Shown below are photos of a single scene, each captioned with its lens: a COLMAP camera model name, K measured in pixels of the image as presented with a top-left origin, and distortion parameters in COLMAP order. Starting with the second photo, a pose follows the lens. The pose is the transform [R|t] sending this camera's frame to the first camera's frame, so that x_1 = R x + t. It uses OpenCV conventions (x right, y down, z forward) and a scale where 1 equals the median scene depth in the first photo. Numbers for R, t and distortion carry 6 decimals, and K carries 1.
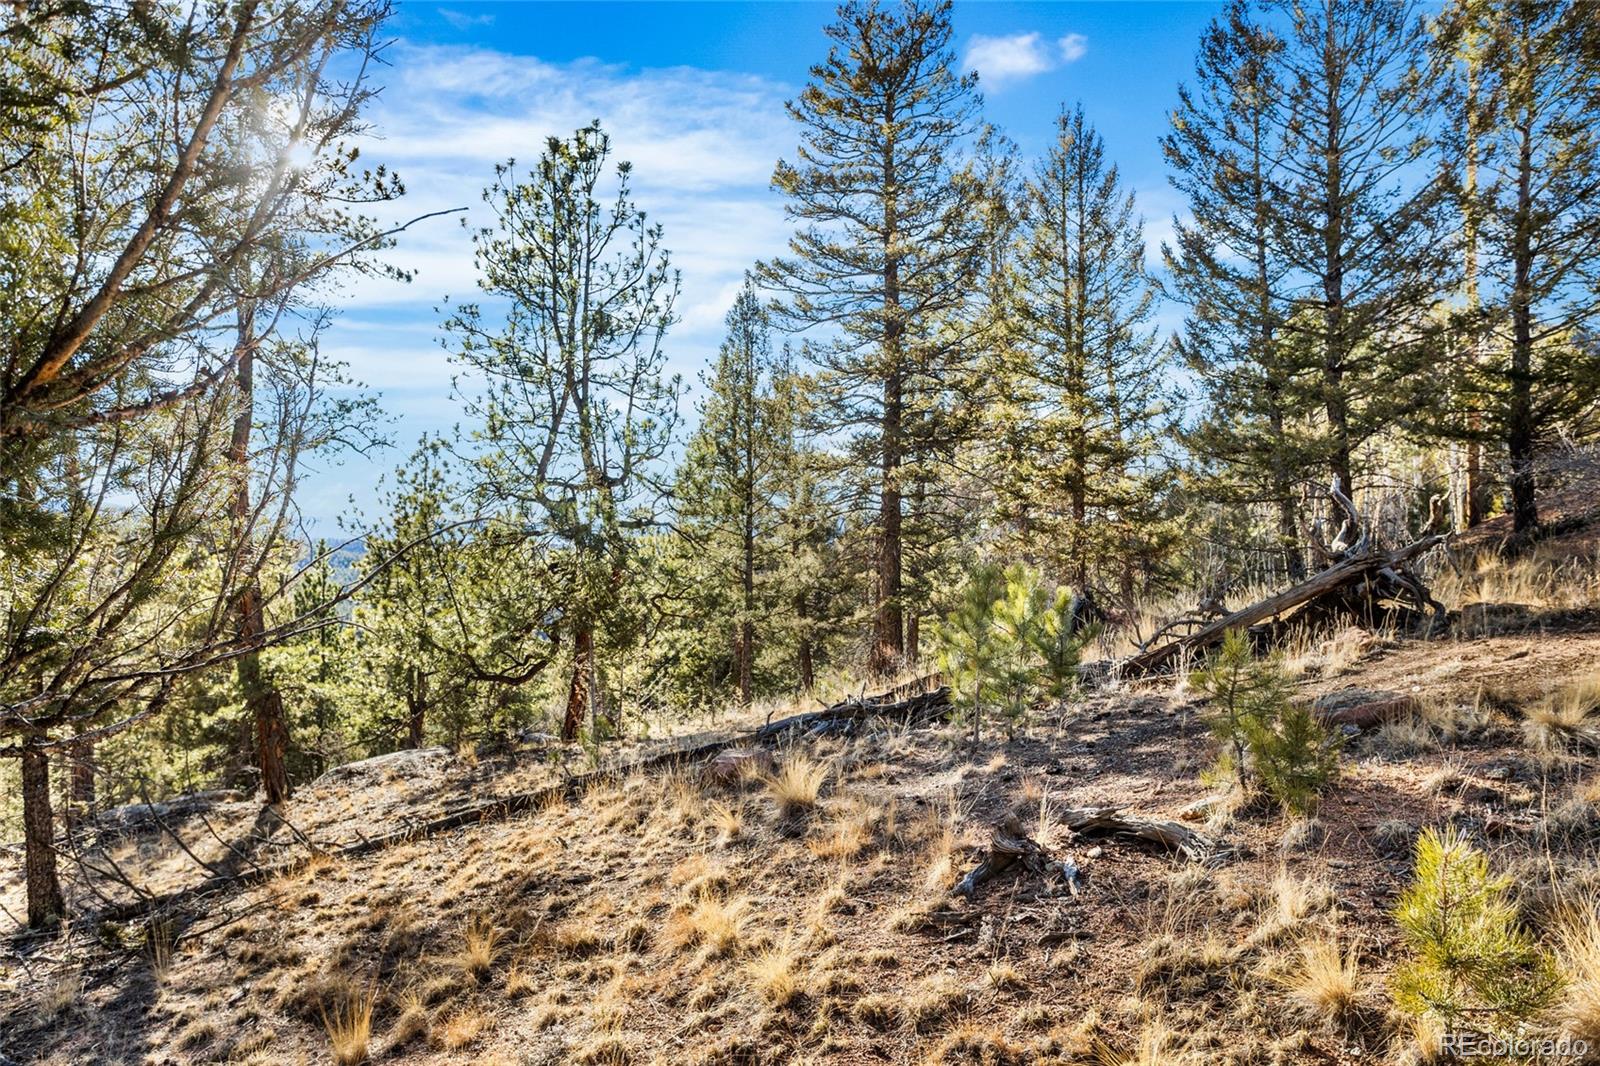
lens RADIAL K [[1817.5, 0, 800.0], [0, 1817.5, 533.5], [0, 0, 1]] dist [-0.001569, 0.000000]
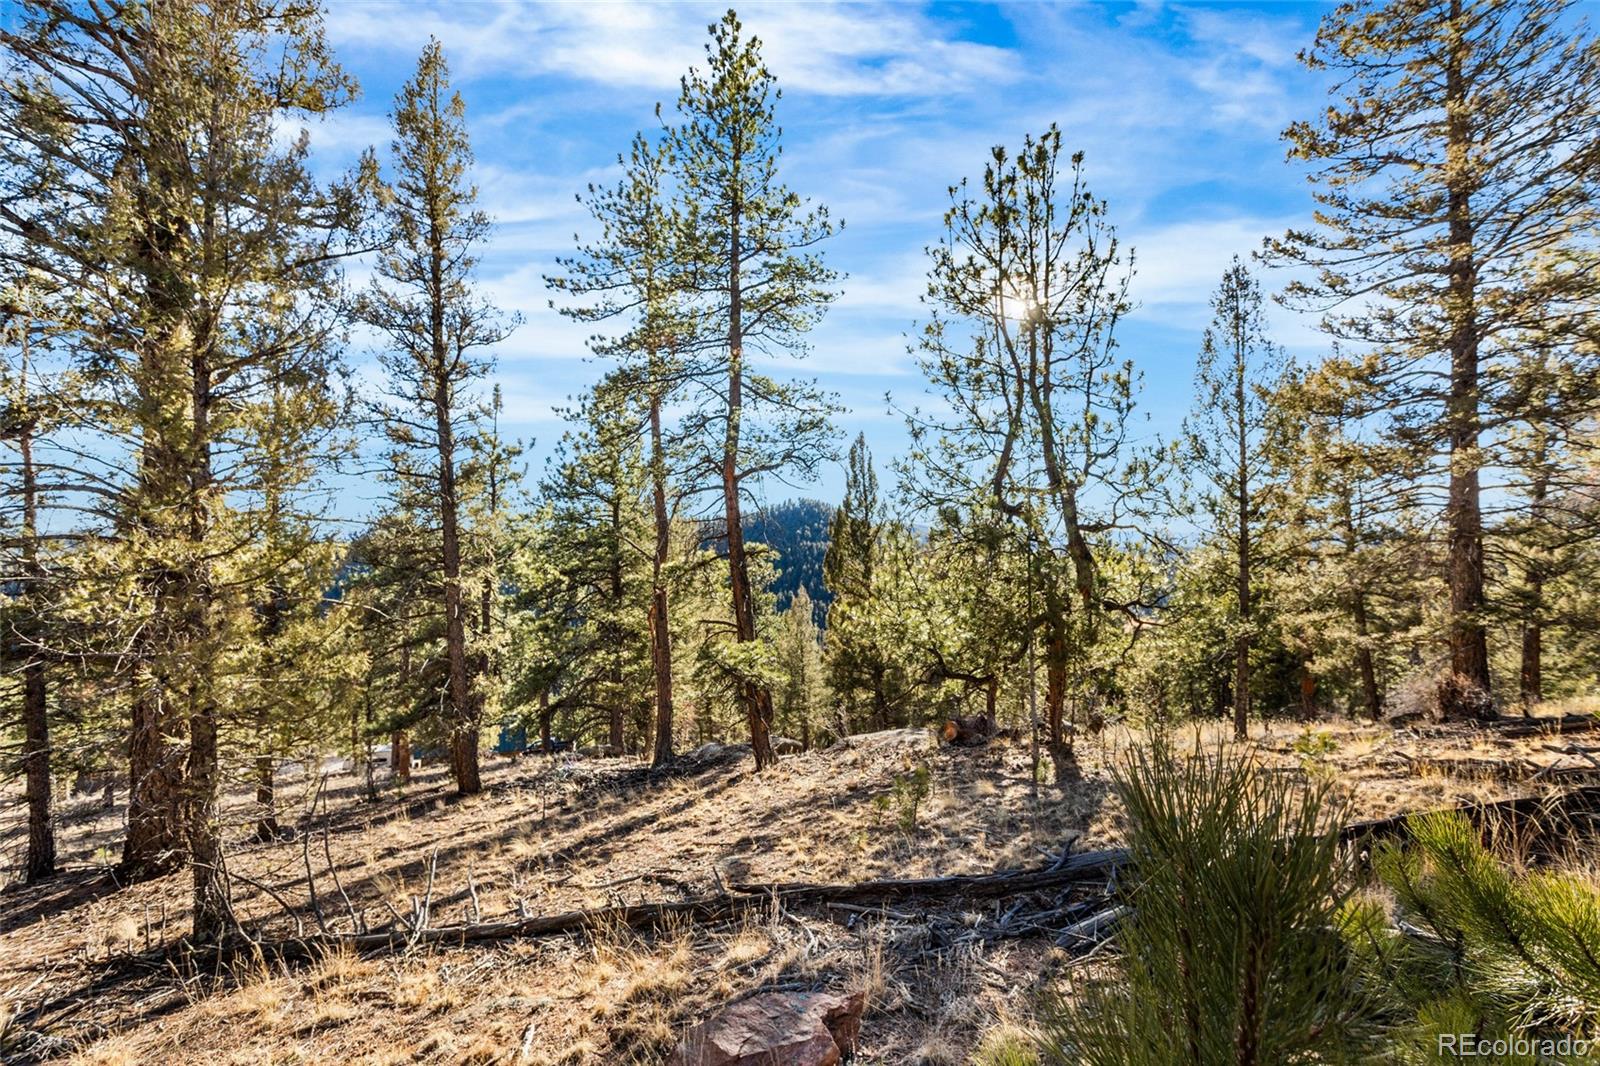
lens RADIAL K [[780.1, 0, 799.8], [0, 780.1, 540.3], [0, 0, 1]] dist [0.004749, 0.002050]
pose [[0.744070, -0.007502, -0.668059, 0.064560], [0.005500, 0.999972, -0.005103, 0.002673], [0.668079, 0.000123, 0.744090, 0.553139]]
